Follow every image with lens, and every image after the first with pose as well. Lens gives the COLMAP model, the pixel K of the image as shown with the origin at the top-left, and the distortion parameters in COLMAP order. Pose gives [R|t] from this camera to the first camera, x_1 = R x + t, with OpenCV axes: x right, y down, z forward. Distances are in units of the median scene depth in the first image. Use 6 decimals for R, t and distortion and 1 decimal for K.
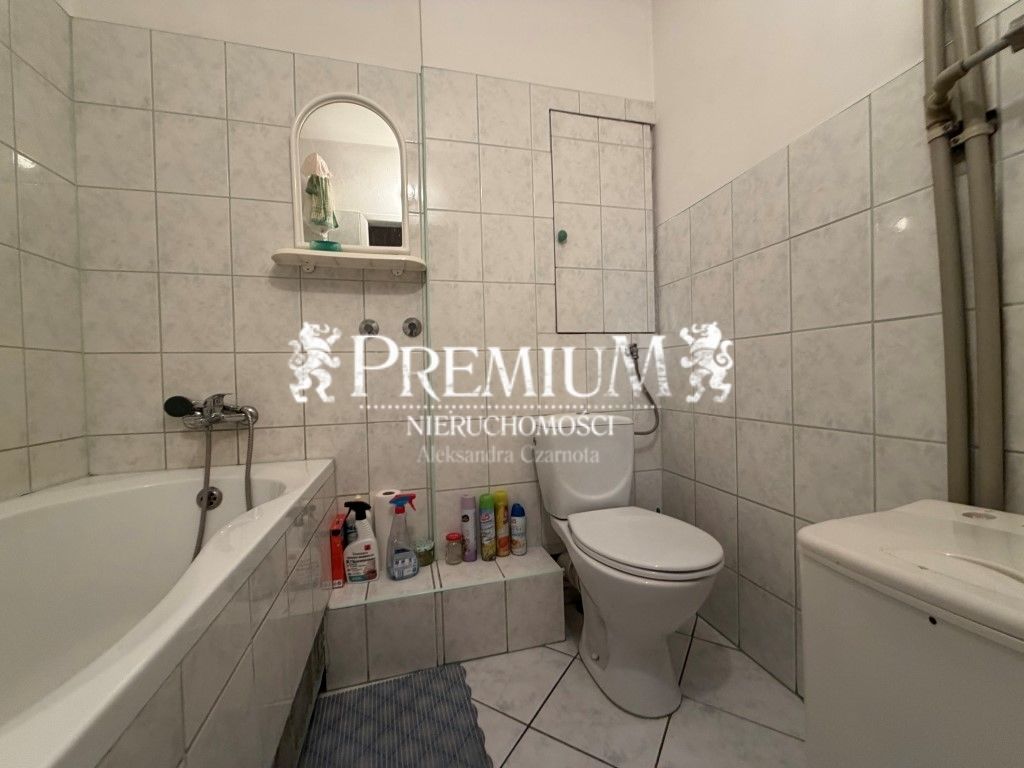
lens RADIAL K [[404.7, 0, 506.8], [0, 404.7, 384.1], [0, 0, 1]] dist [-0.008359, 0.000885]
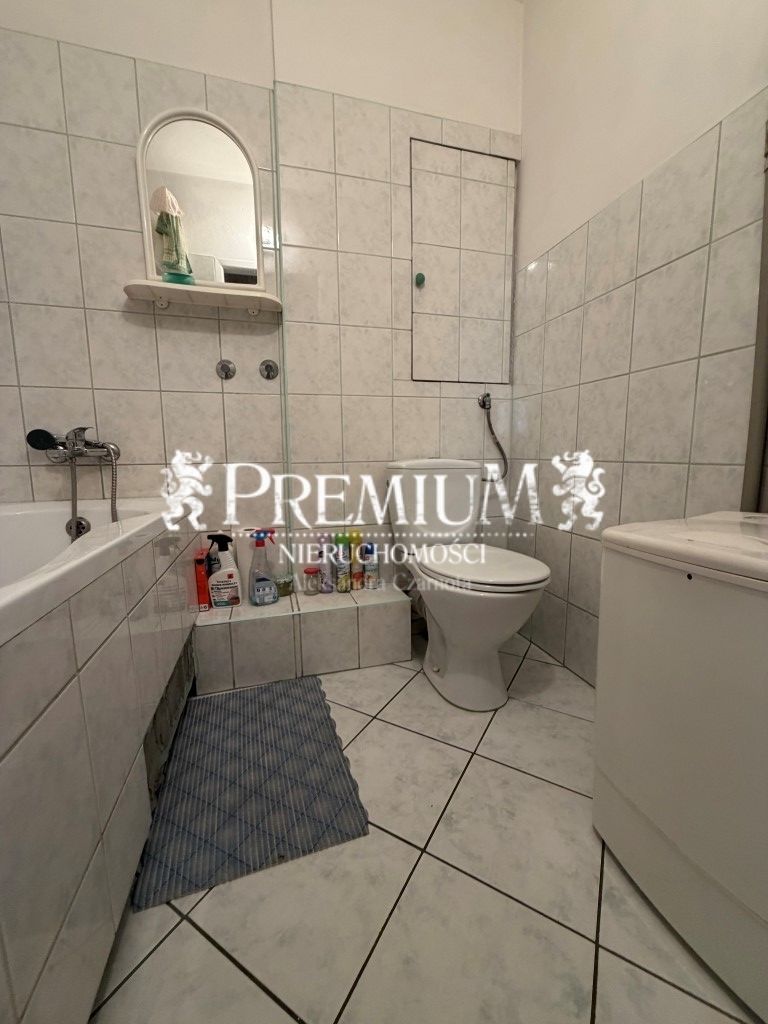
lens RADIAL K [[404.7, 0, 382.5], [0, 404.7, 510.5], [0, 0, 1]] dist [-0.008359, 0.000885]
pose [[0.999538, 0.012918, 0.027518, 0.029588], [-0.016276, 0.991954, 0.125552, 0.085419], [-0.025675, -0.125942, 0.991705, -0.060311]]
